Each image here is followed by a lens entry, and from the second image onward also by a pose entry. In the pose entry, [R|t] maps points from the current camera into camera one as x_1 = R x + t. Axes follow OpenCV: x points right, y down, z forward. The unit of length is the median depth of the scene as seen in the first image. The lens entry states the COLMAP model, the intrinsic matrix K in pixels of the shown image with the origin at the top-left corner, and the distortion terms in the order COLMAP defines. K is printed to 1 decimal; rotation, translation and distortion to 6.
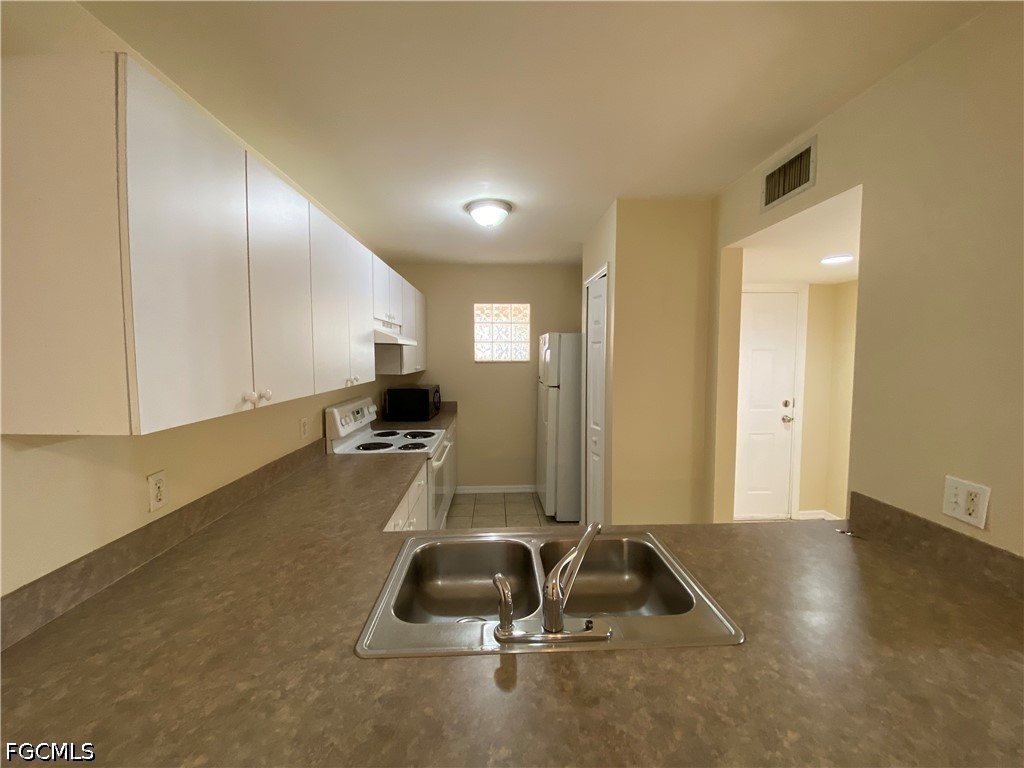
lens RADIAL K [[412.7, 0, 512.0], [0, 412.7, 384.0], [0, 0, 1]] dist [0.022509, -0.020191]
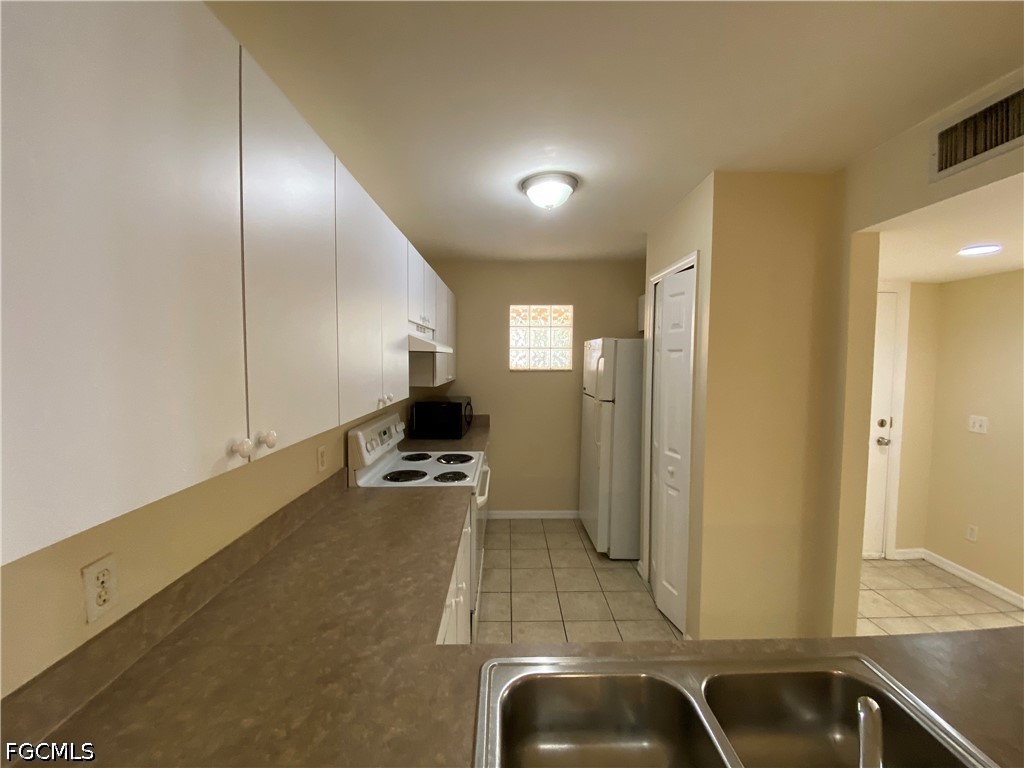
lens RADIAL K [[412.7, 0, 512.0], [0, 412.7, 384.0], [0, 0, 1]] dist [0.022509, -0.020191]
pose [[0.999553, 0.007279, -0.028986, -0.089799], [-0.007543, 0.999931, -0.009007, -0.024436], [0.028919, 0.009221, 0.999539, 0.167175]]
